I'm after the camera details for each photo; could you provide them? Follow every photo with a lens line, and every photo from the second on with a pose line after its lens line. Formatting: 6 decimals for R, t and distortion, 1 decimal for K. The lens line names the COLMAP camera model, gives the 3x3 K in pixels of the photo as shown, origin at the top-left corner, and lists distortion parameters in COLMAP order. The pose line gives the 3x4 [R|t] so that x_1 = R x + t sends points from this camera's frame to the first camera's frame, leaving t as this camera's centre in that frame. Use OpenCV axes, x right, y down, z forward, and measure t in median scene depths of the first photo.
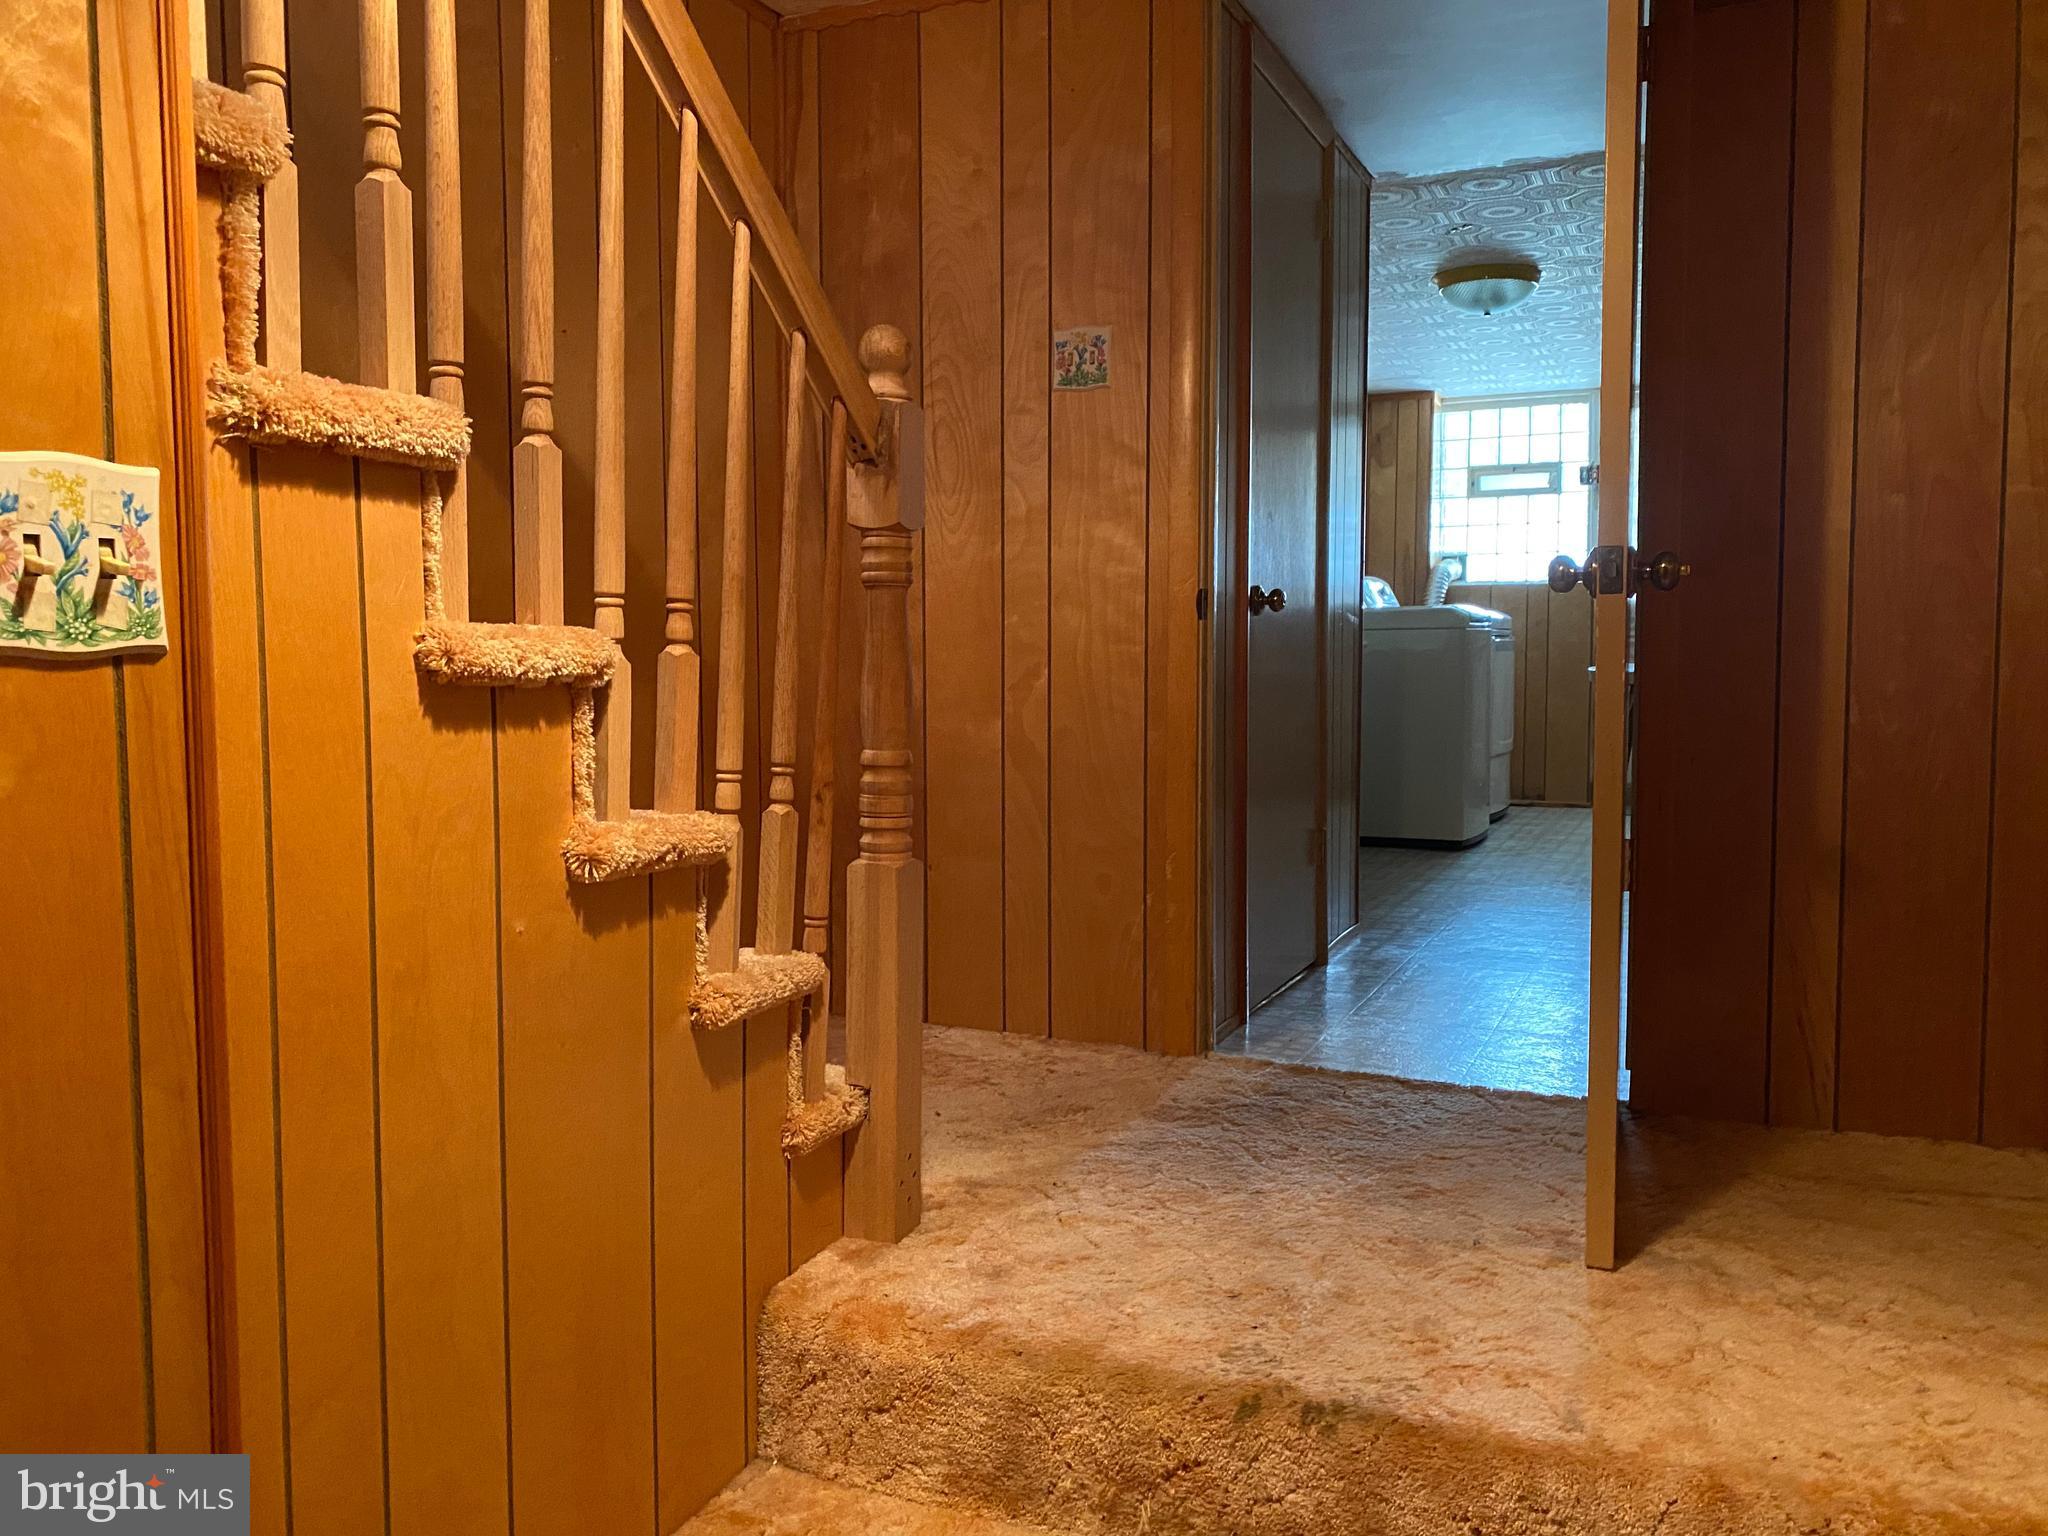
lens RADIAL K [[1560.9, 0, 1022.1], [0, 1560.9, 748.0], [0, 0, 1]] dist [0.029870, -0.042068]
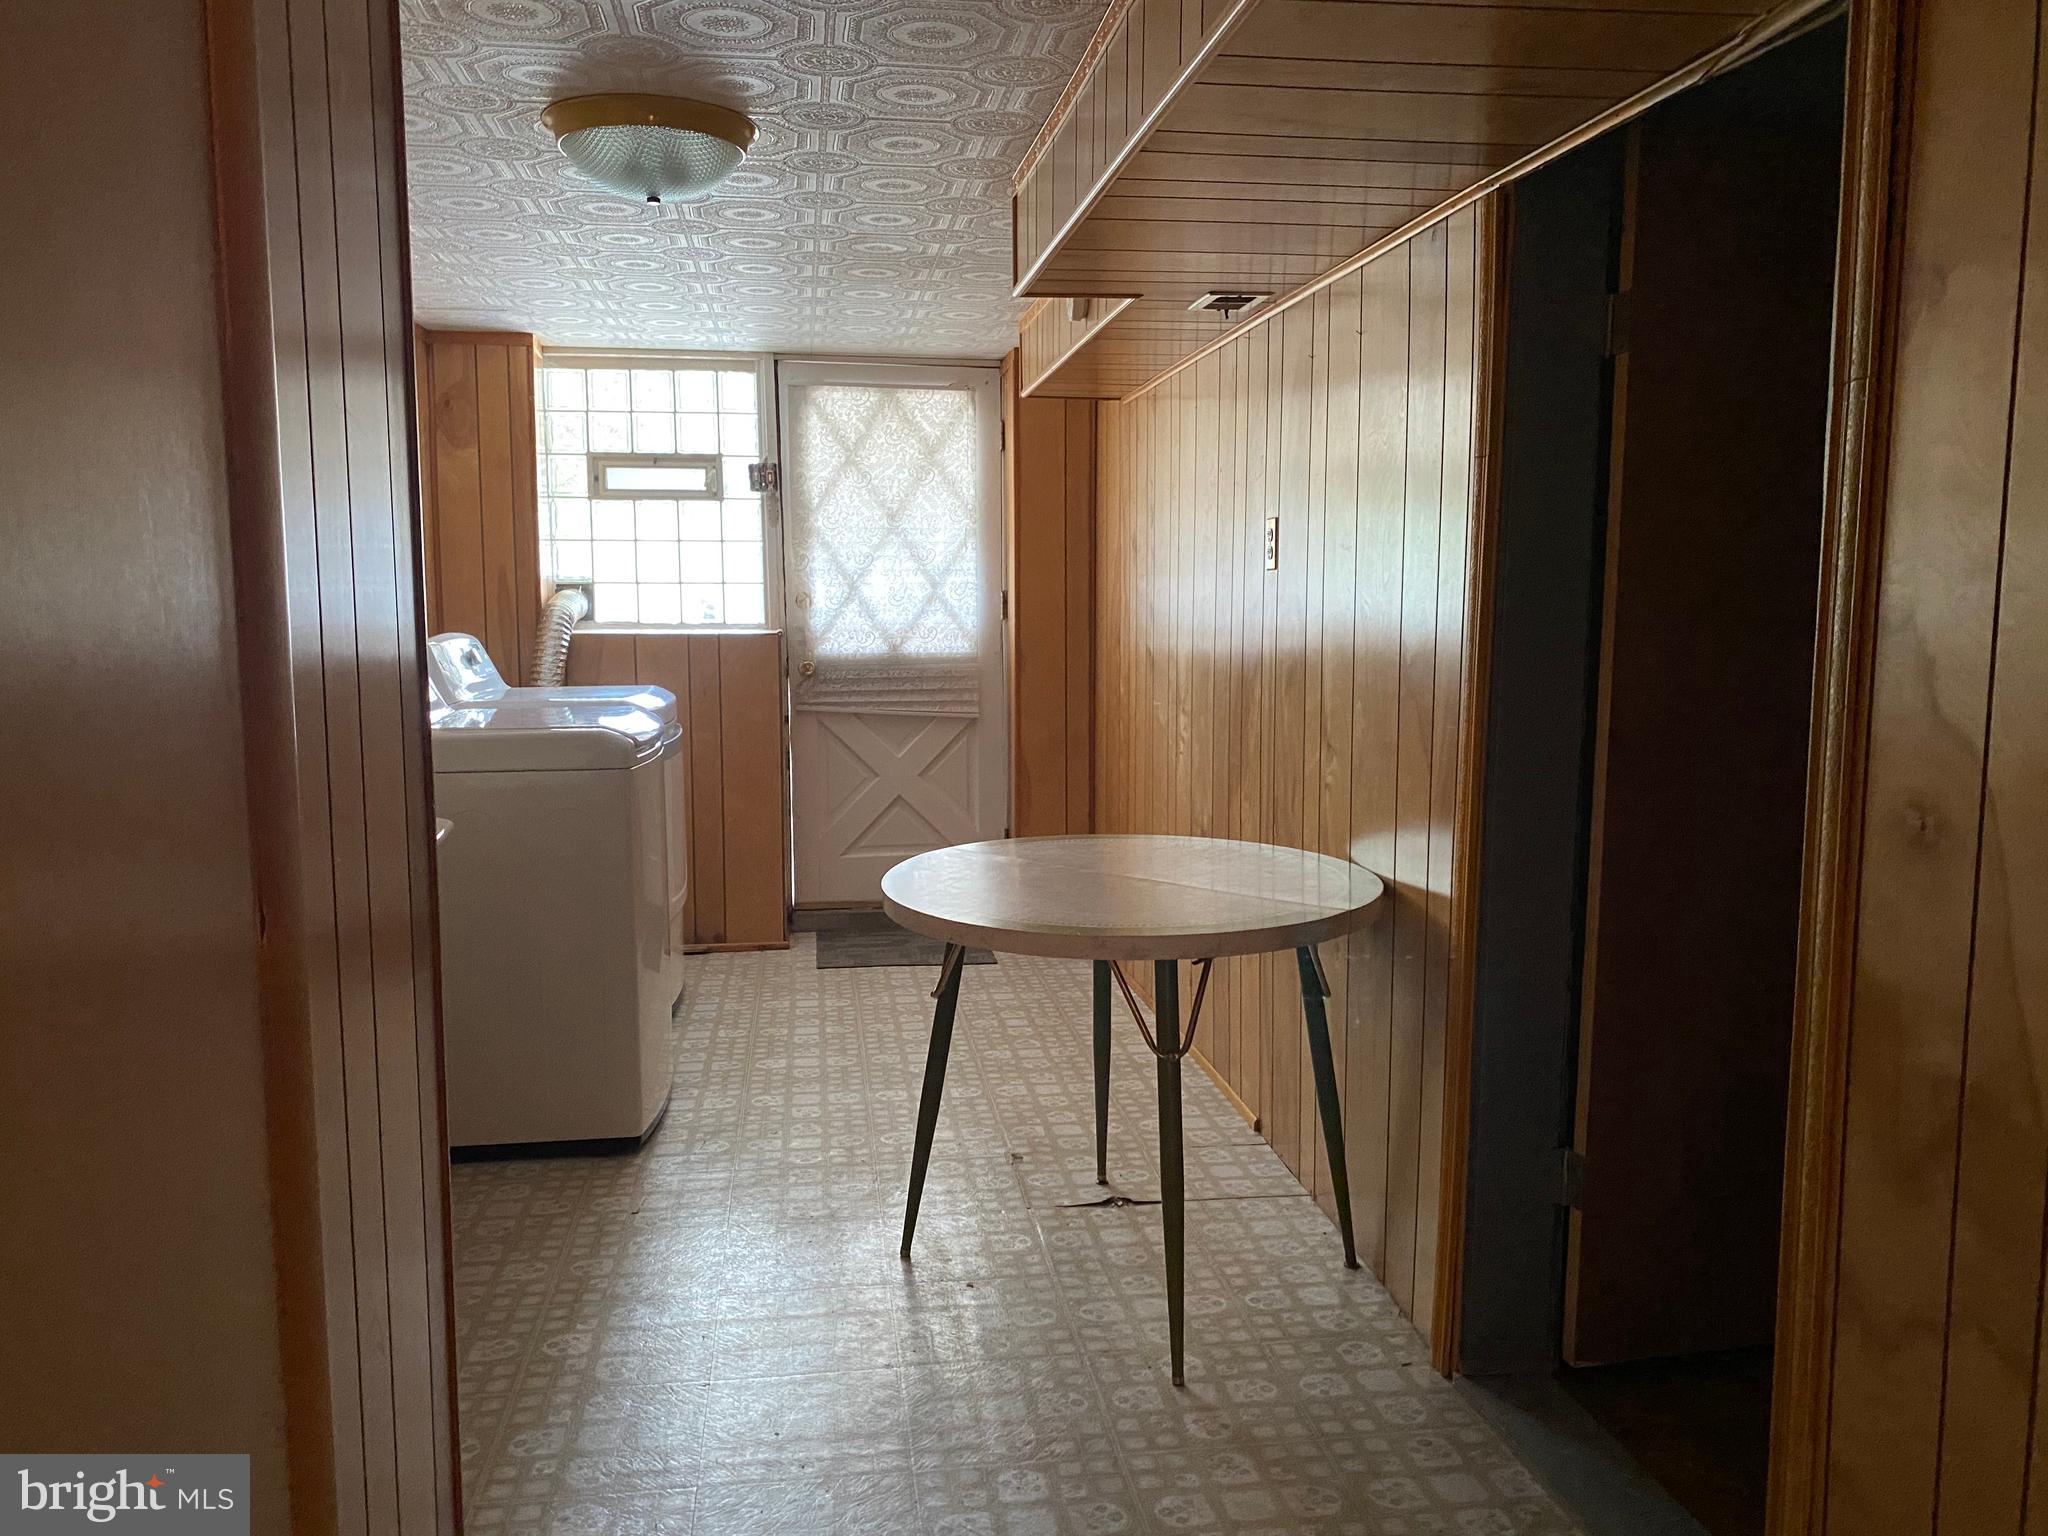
lens RADIAL K [[1560.9, 0, 1028.2], [0, 1560.9, 784.0], [0, 0, 1]] dist [0.029870, -0.042068]
pose [[0.841667, -0.064036, 0.536186, 0.108524], [0.033857, 0.997248, 0.065955, -0.111737], [-0.538934, -0.037359, 0.841519, 0.479654]]
